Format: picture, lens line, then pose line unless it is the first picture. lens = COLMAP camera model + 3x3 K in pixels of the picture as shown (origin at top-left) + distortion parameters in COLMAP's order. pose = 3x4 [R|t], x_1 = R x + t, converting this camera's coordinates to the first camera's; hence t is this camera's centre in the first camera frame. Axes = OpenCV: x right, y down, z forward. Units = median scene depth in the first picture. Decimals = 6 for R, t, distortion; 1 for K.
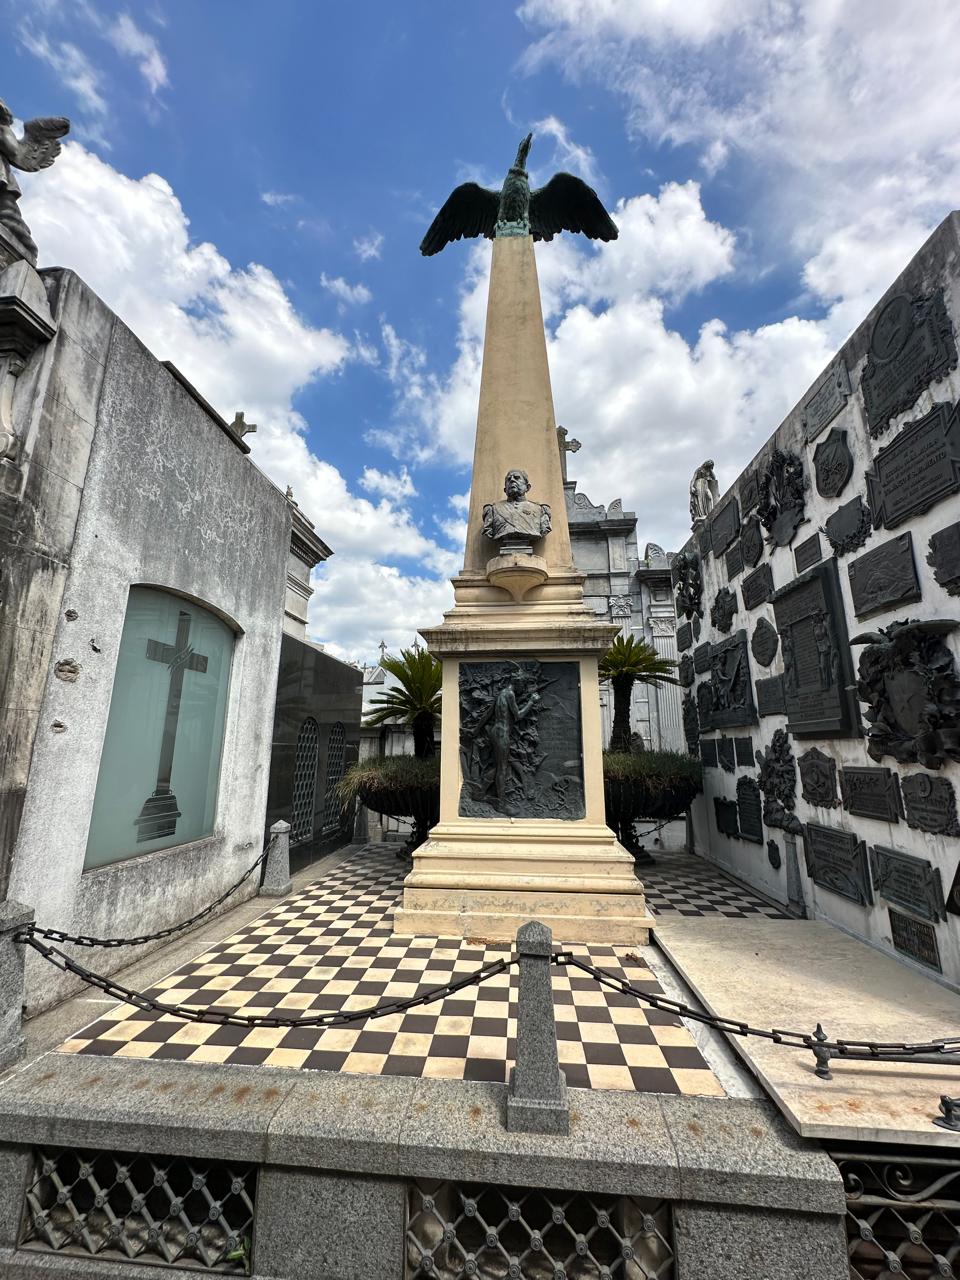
lens RADIAL K [[509.4, 0, 480.0], [0, 509.4, 640.0], [0, 0, 1]] dist [-0.000183, -0.000114]
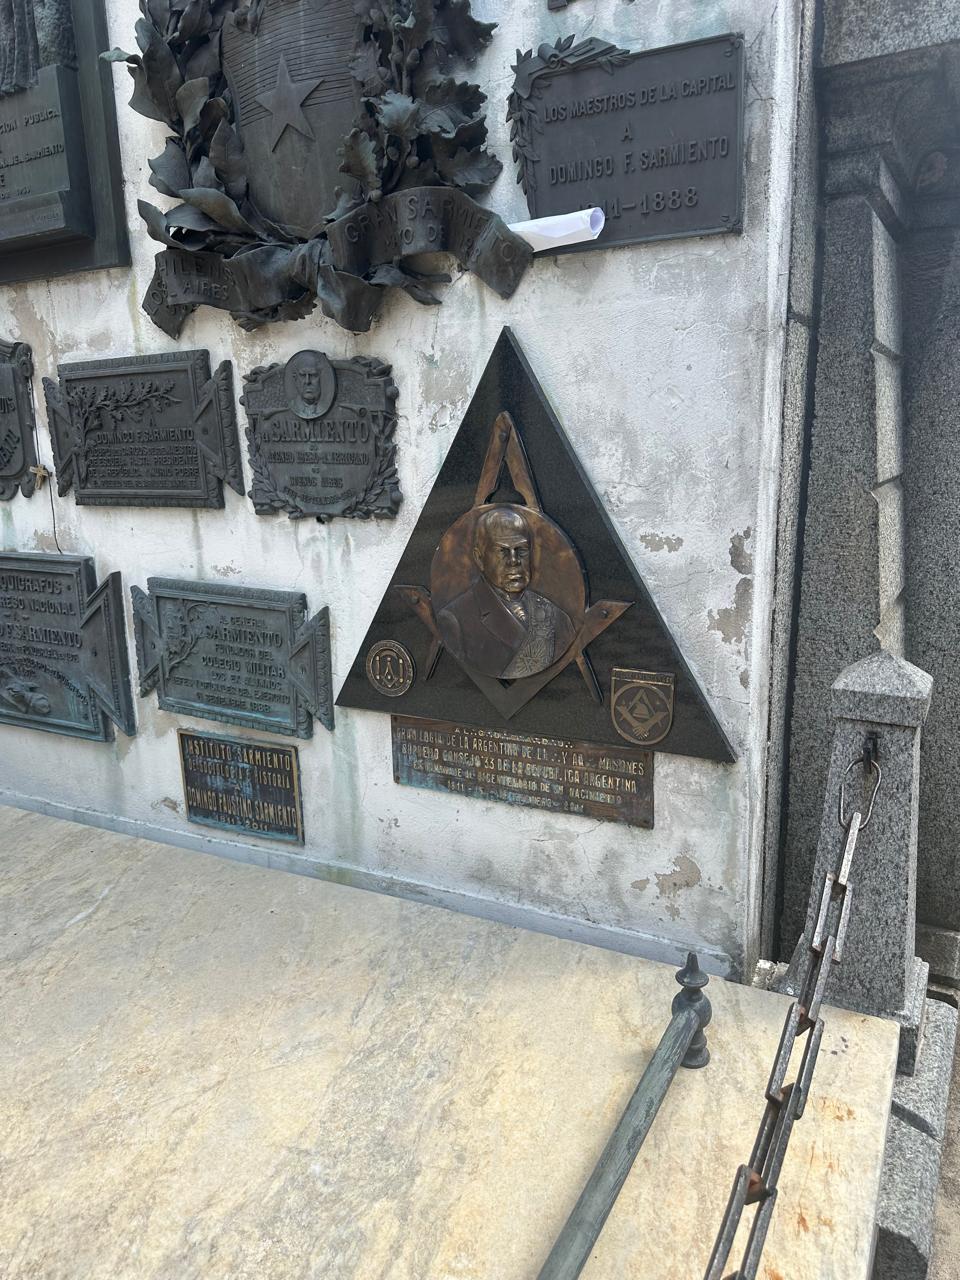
lens RADIAL K [[892.6, 0, 474.6], [0, 892.6, 644.2], [0, 0, 1]] dist [0.096251, -0.151203]
pose [[0.400023, -0.218830, 0.889997, 0.311465], [-0.163590, 0.938435, 0.304267, 0.229402], [-0.901787, -0.267309, 0.339597, 0.604305]]
